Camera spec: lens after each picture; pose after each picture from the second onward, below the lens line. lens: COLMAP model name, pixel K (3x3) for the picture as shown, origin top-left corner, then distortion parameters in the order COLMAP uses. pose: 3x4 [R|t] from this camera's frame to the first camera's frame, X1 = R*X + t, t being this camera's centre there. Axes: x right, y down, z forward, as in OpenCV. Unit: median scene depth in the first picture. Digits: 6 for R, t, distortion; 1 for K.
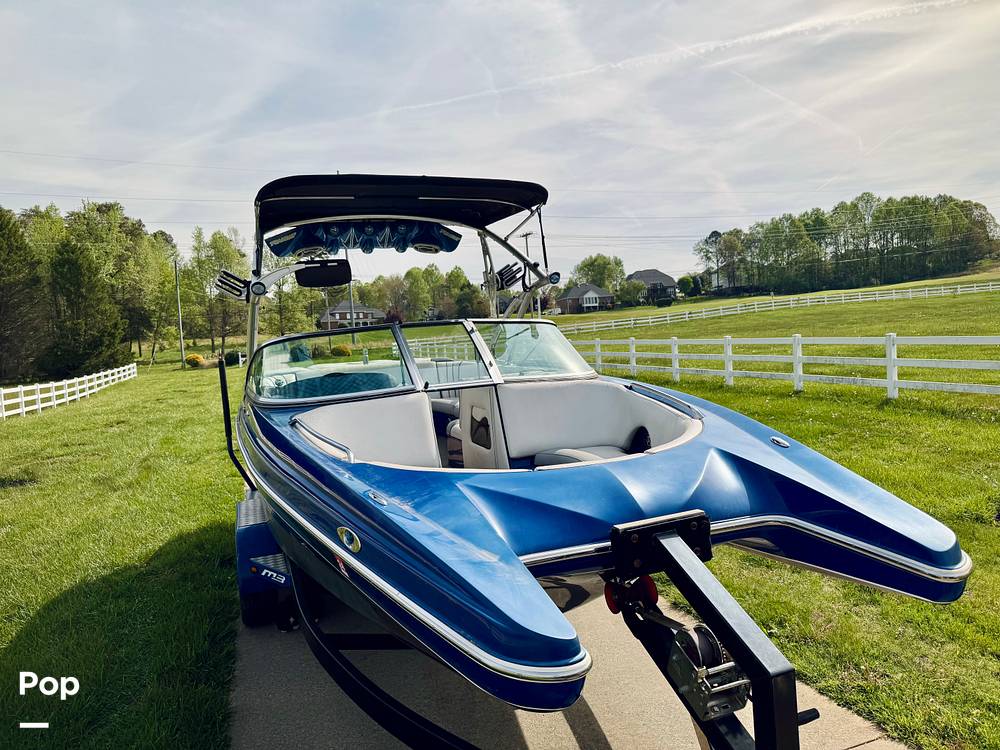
lens RADIAL K [[708.6, 0, 500.0], [0, 708.6, 375.0], [0, 0, 1]] dist [-0.008972, -0.002145]
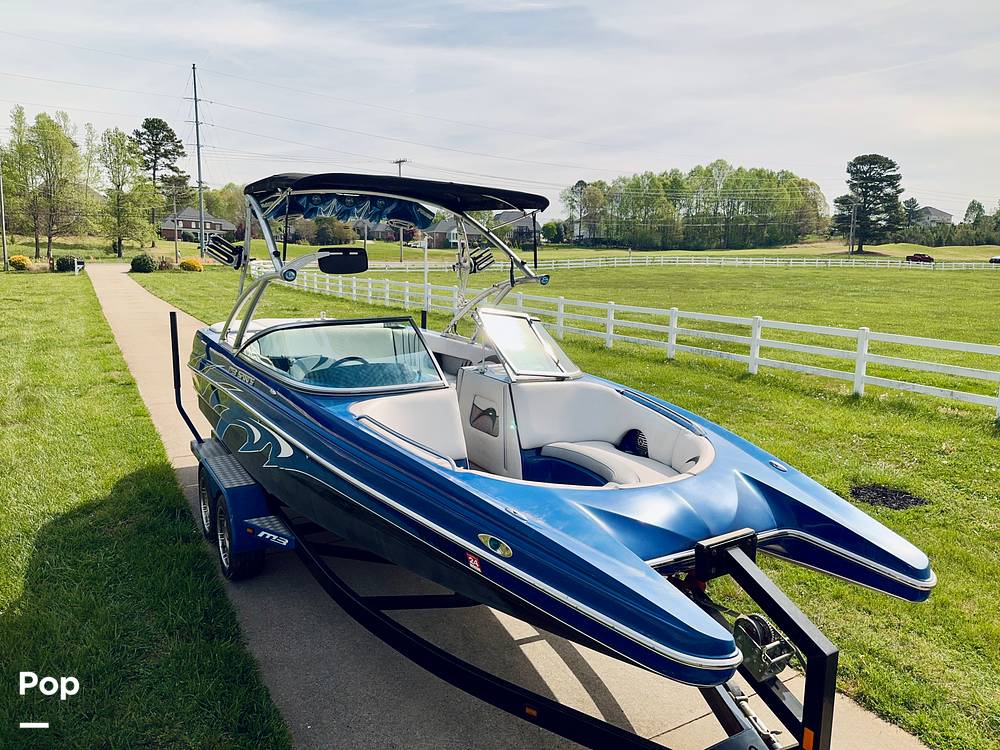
lens RADIAL K [[703.5, 0, 500.2], [0, 703.5, 383.3], [0, 0, 1]] dist [0.005236, 0.000199]
pose [[0.976865, 0.061094, 0.204944, -0.086663], [-0.082135, 0.992008, 0.095779, -0.031720], [-0.197454, -0.110396, 0.974076, -0.033141]]
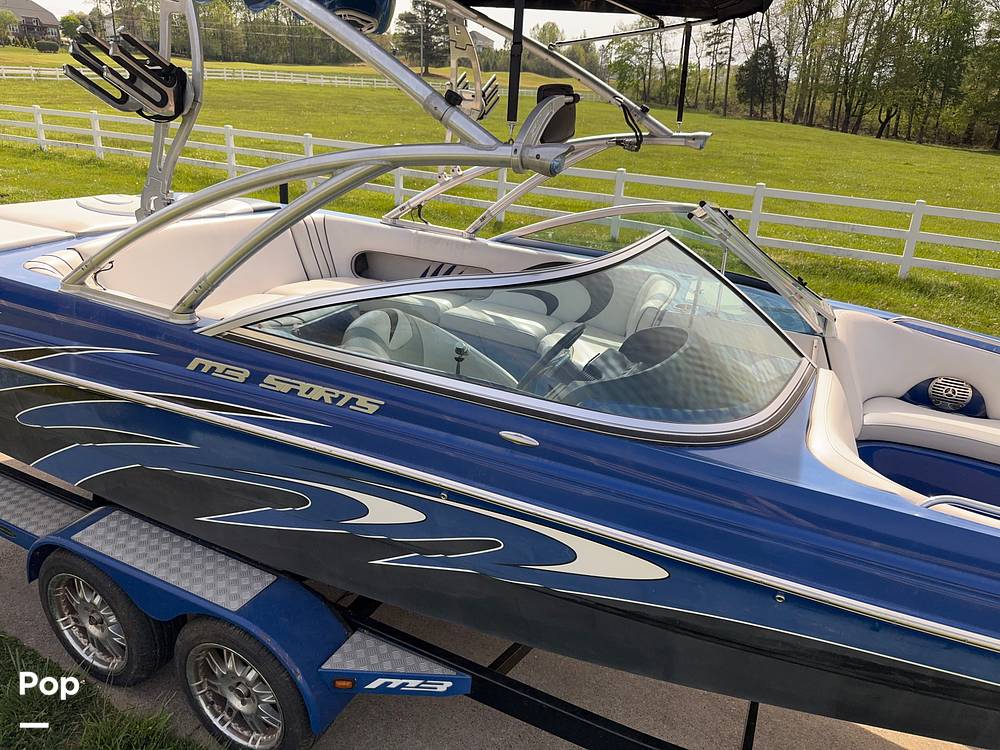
lens RADIAL K [[703.5, 0, 500.2], [0, 703.5, 383.3], [0, 0, 1]] dist [0.005236, 0.000199]
pose [[0.714652, -0.153550, 0.682418, -0.242414], [-0.067732, 0.955832, 0.286003, -0.040285], [-0.696193, -0.250614, 0.672687, 0.256163]]
